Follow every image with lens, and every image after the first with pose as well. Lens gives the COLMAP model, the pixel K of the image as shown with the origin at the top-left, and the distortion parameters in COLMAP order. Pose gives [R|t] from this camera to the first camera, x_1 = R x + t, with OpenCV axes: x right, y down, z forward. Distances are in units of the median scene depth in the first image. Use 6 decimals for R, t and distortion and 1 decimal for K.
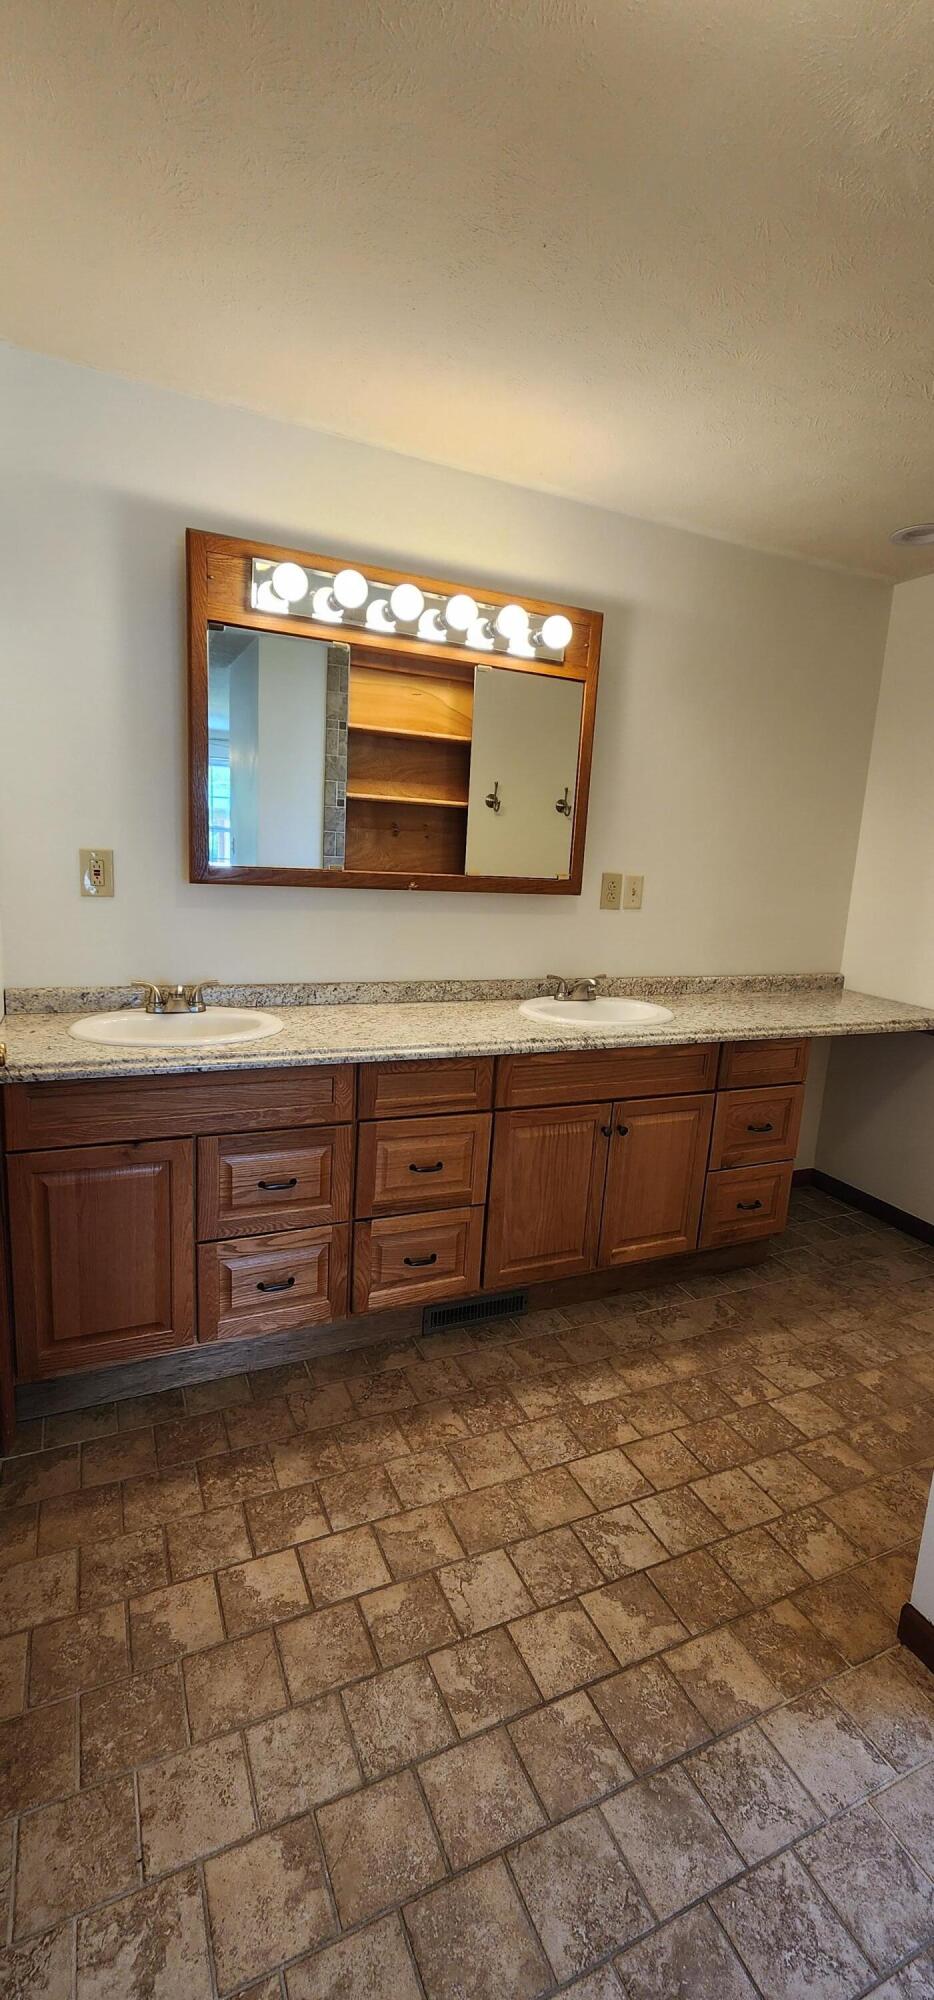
lens RADIAL K [[823.8, 0, 474.0], [0, 823.8, 998.3], [0, 0, 1]] dist [-0.001438, 0.000154]
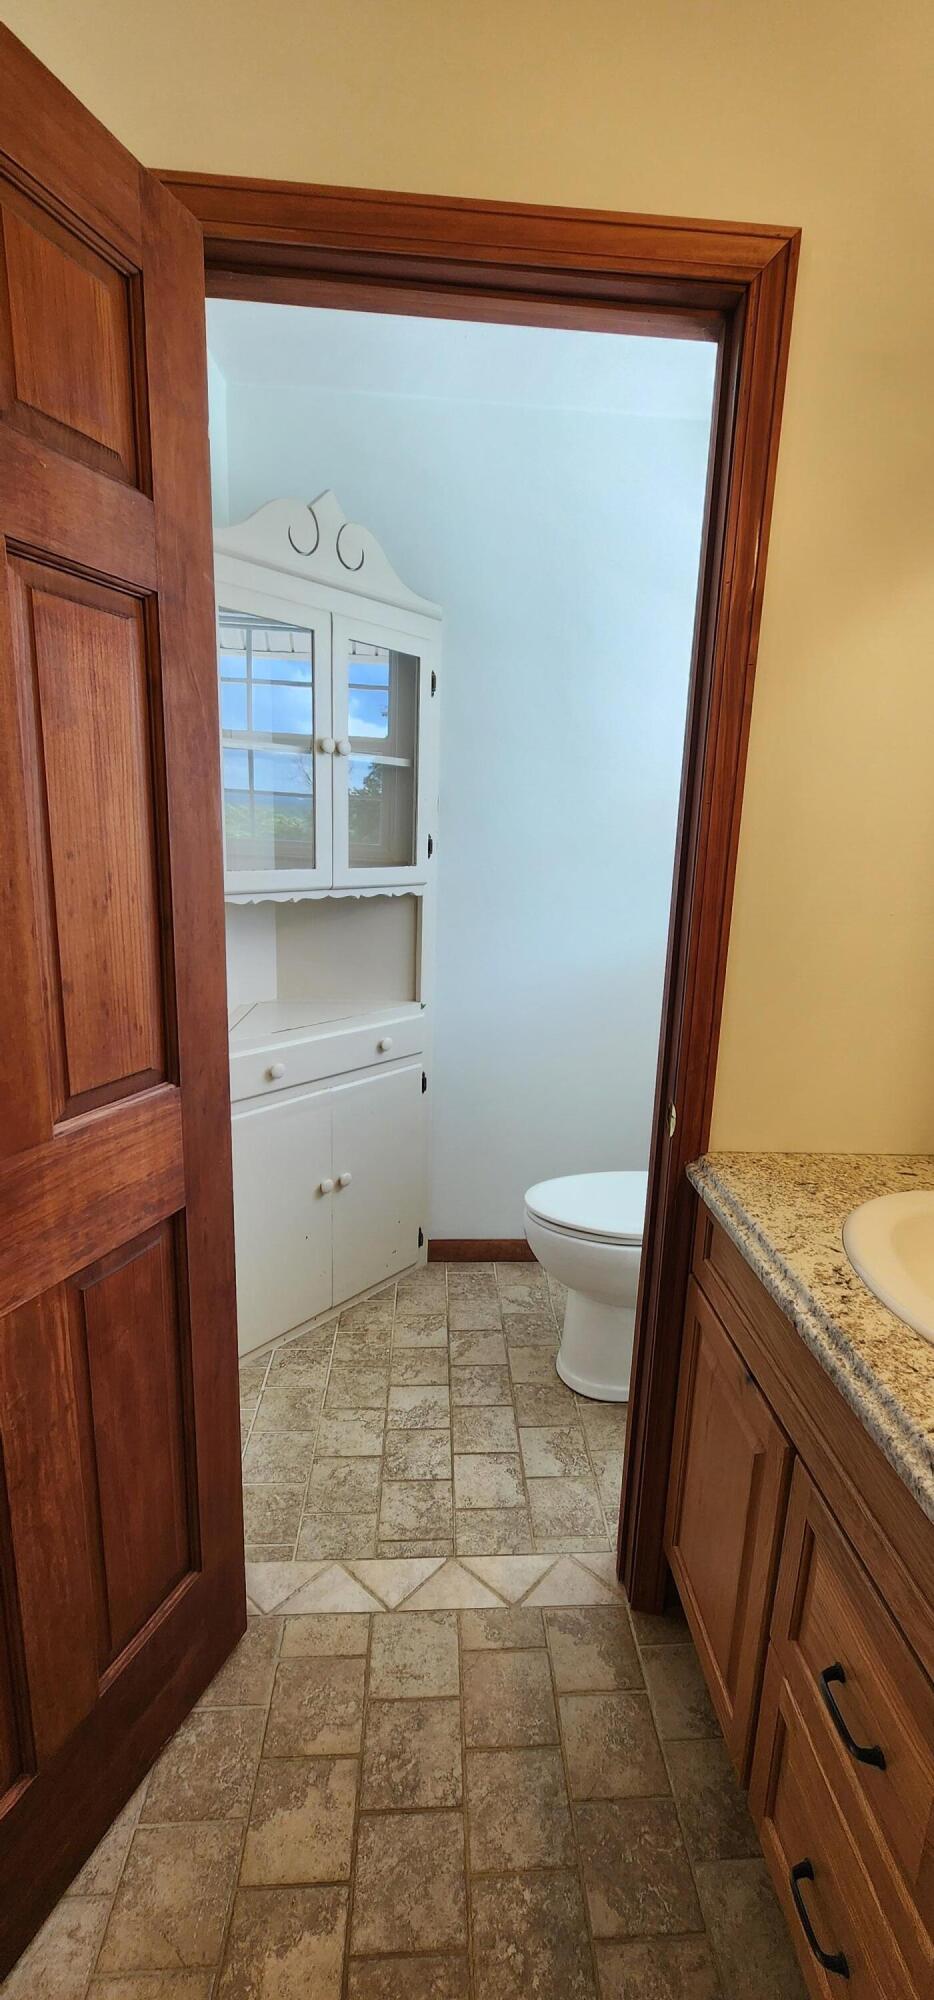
lens RADIAL K [[823.8, 0, 493.2], [0, 823.8, 1015.3], [0, 0, 1]] dist [-0.001438, 0.000154]
pose [[-0.349512, 0.143123, -0.925936, 0.150005], [-0.225547, 0.946349, 0.231415, -0.154991], [0.909379, 0.289724, -0.298479, 0.898708]]
